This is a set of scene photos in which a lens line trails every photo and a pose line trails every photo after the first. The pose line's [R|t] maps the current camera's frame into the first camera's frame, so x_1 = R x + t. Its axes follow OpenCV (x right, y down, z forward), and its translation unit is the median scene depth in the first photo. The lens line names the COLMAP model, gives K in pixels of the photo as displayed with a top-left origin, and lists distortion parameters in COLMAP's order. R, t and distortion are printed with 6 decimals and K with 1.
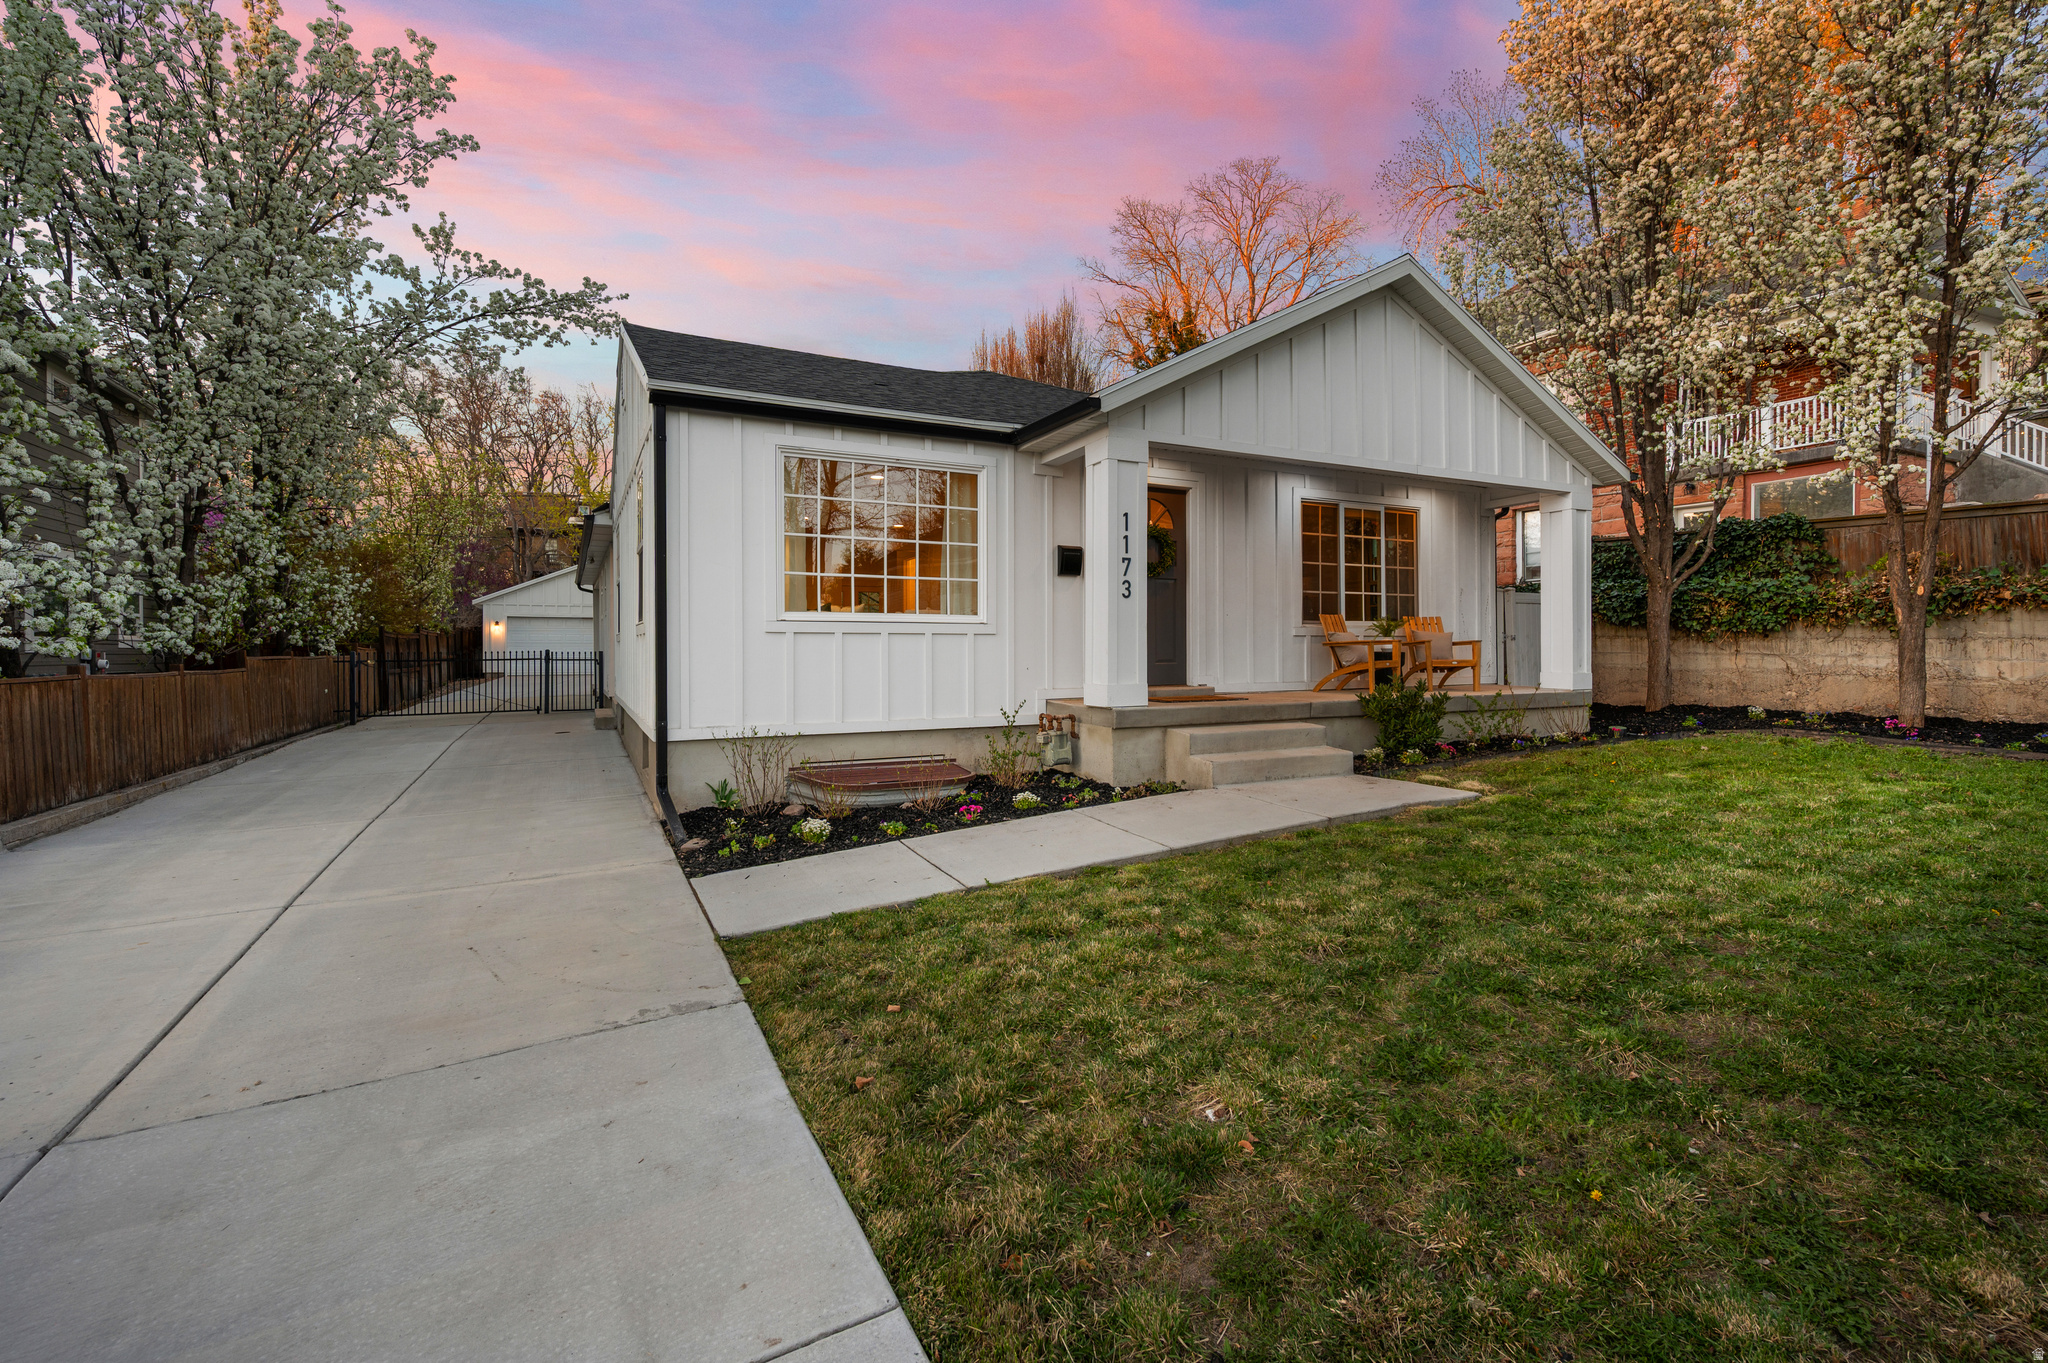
lens RADIAL K [[923.6, 0, 1015.6], [0, 923.6, 635.2], [0, 0, 1]] dist [0.000409, 0.000096]
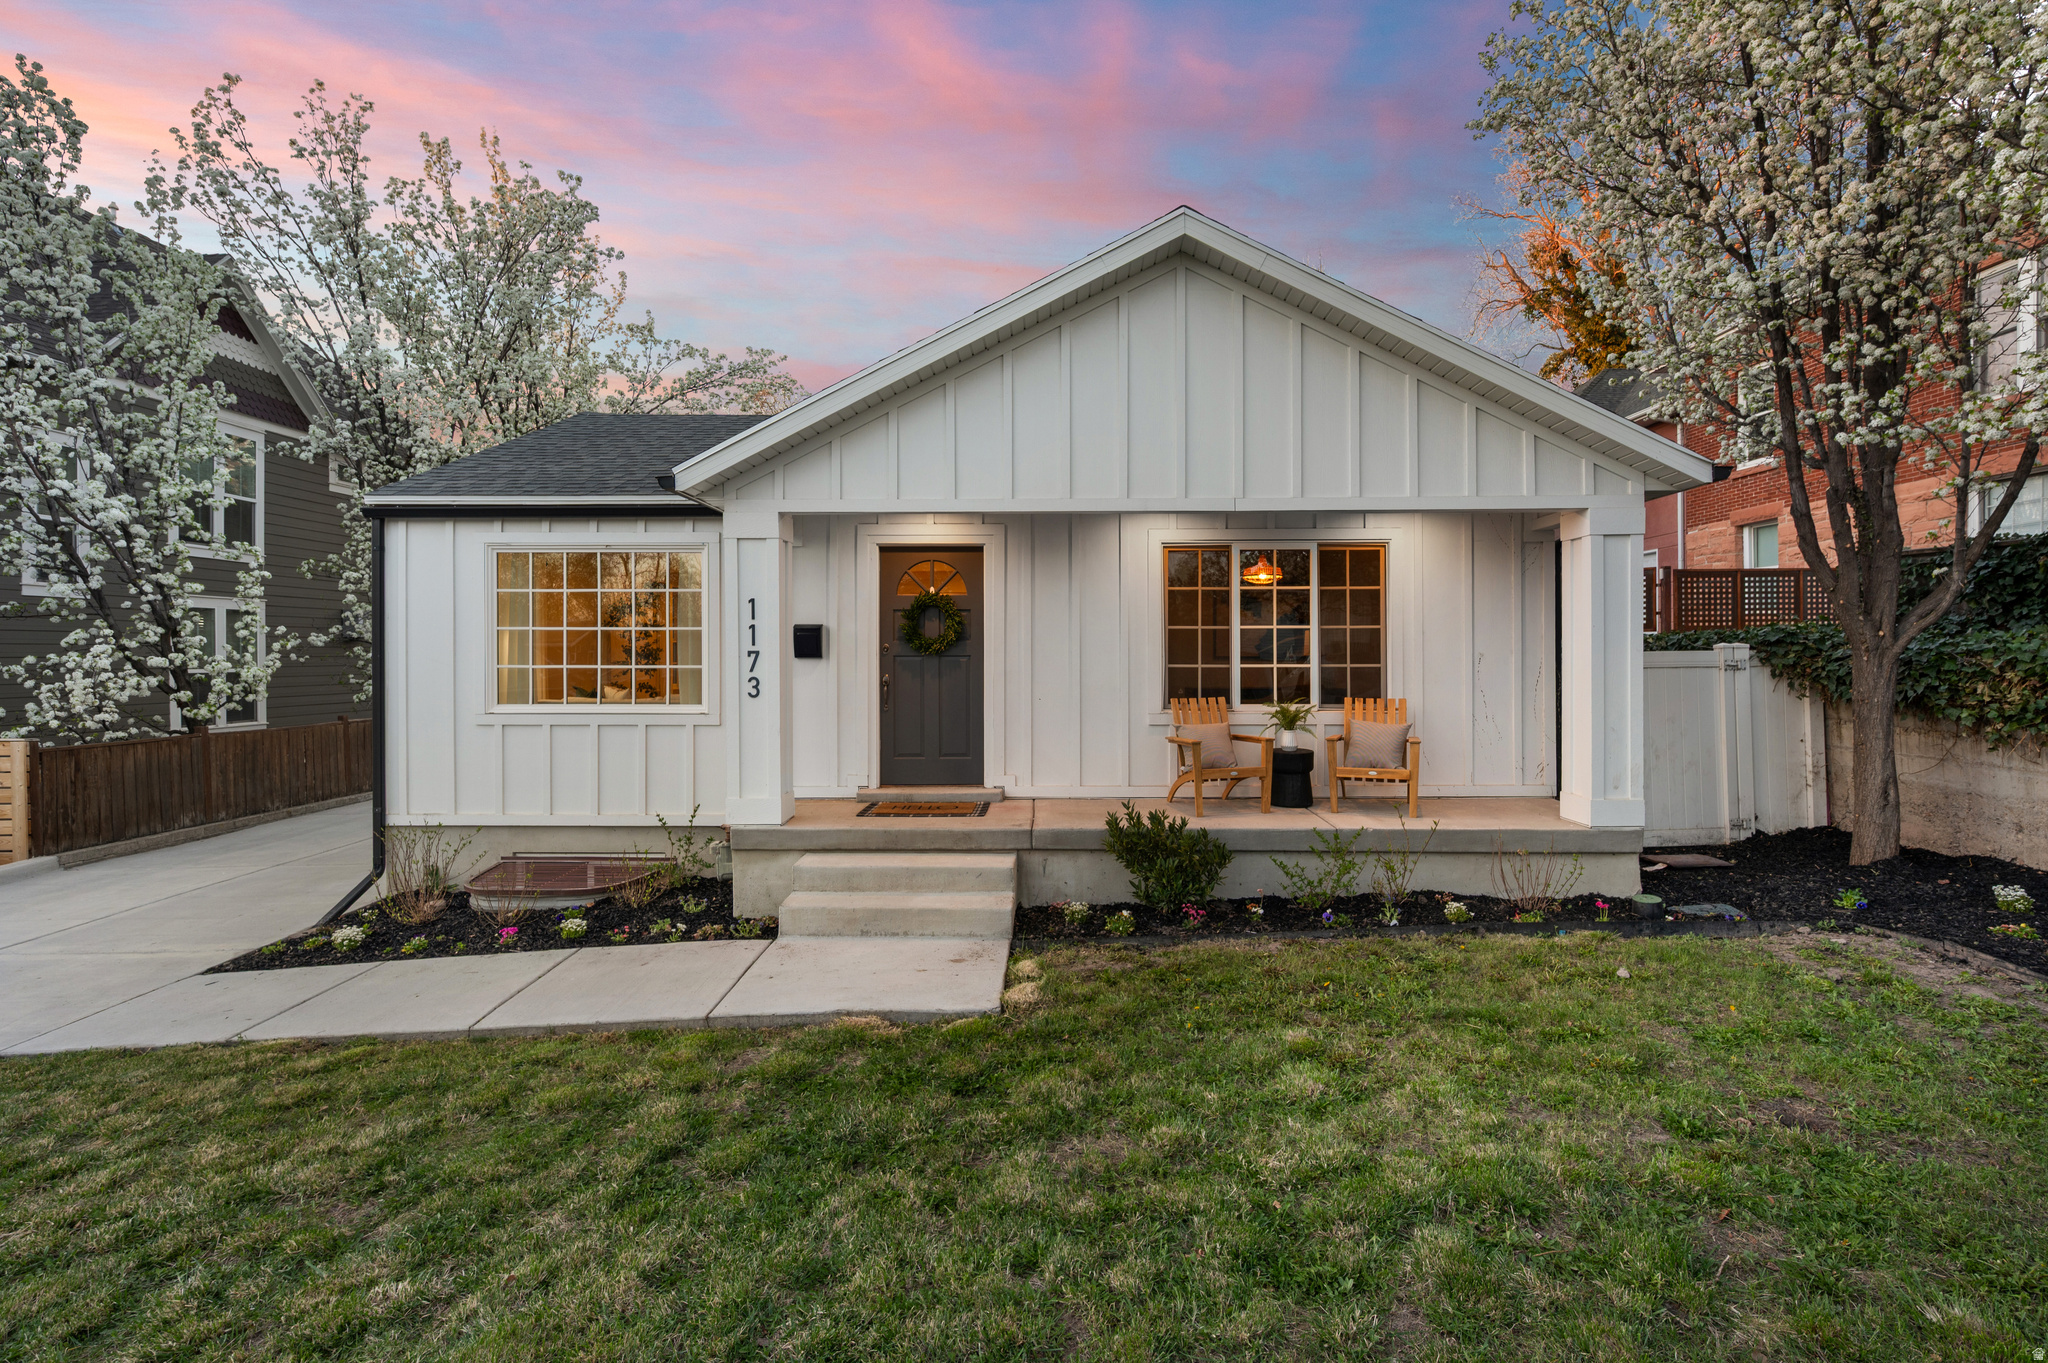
lens RADIAL K [[958.8, 0, 1014.5], [0, 958.8, 643.3], [0, 0, 1]] dist [-0.001673, -0.000128]
pose [[0.880364, -0.002936, -0.474289, 0.593419], [0.007024, 0.999952, 0.006846, -0.074747], [0.474246, -0.009358, 0.880343, 0.259930]]
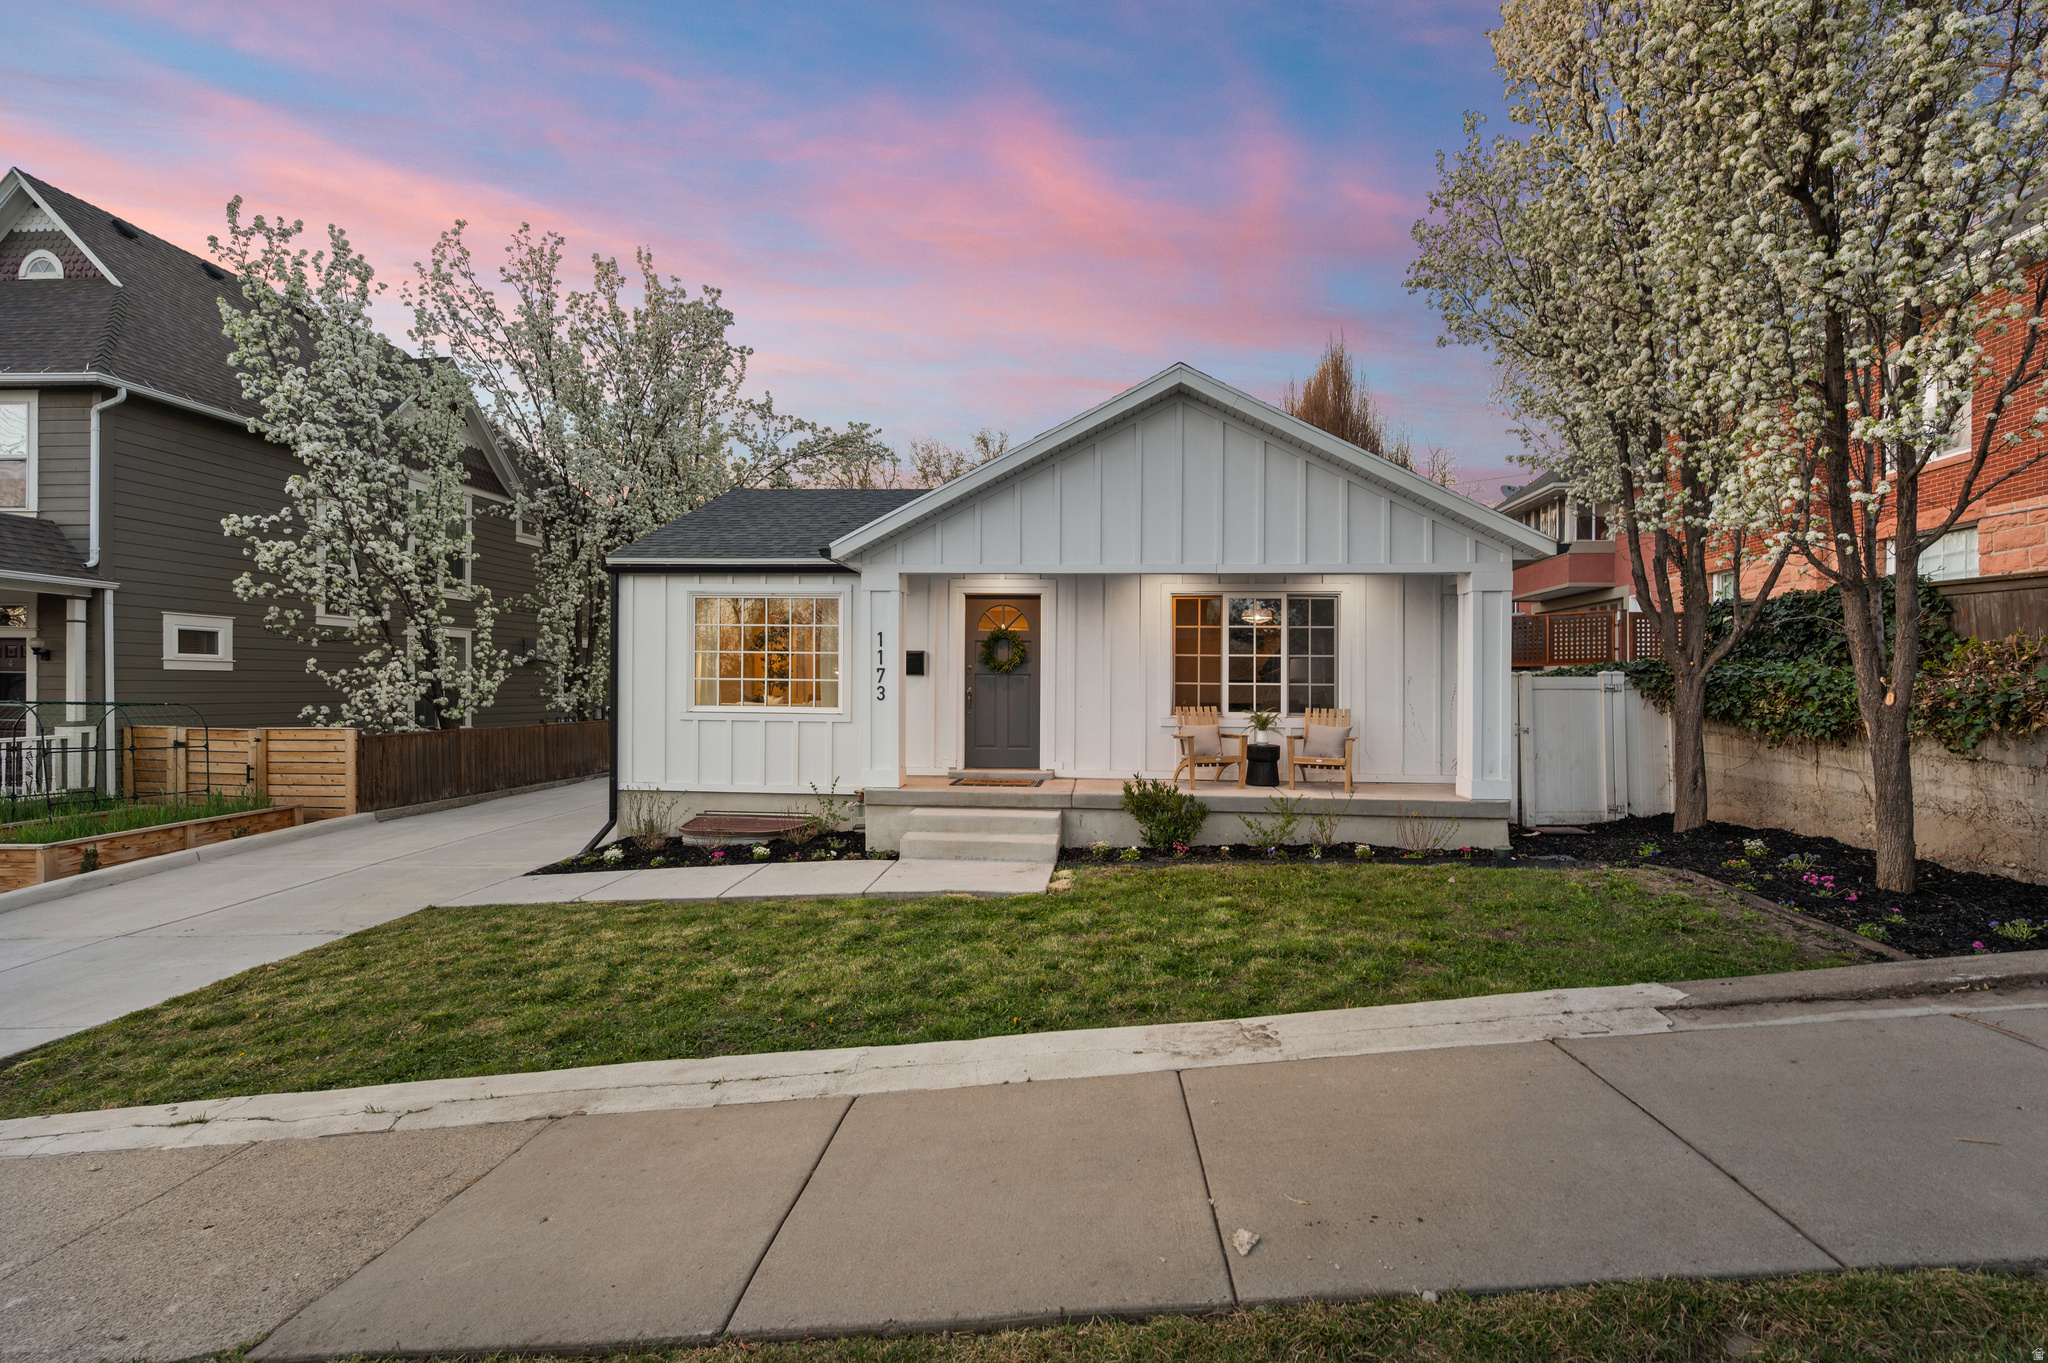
lens RADIAL K [[922.9, 0, 1008.7], [0, 922.9, 666.9], [0, 0, 1]] dist [-0.001187, -0.000287]
pose [[0.843996, 0.001391, -0.536347, 0.732668], [-0.003071, 0.999993, -0.002239, -0.065164], [0.536340, 0.003537, 0.843994, 0.032705]]
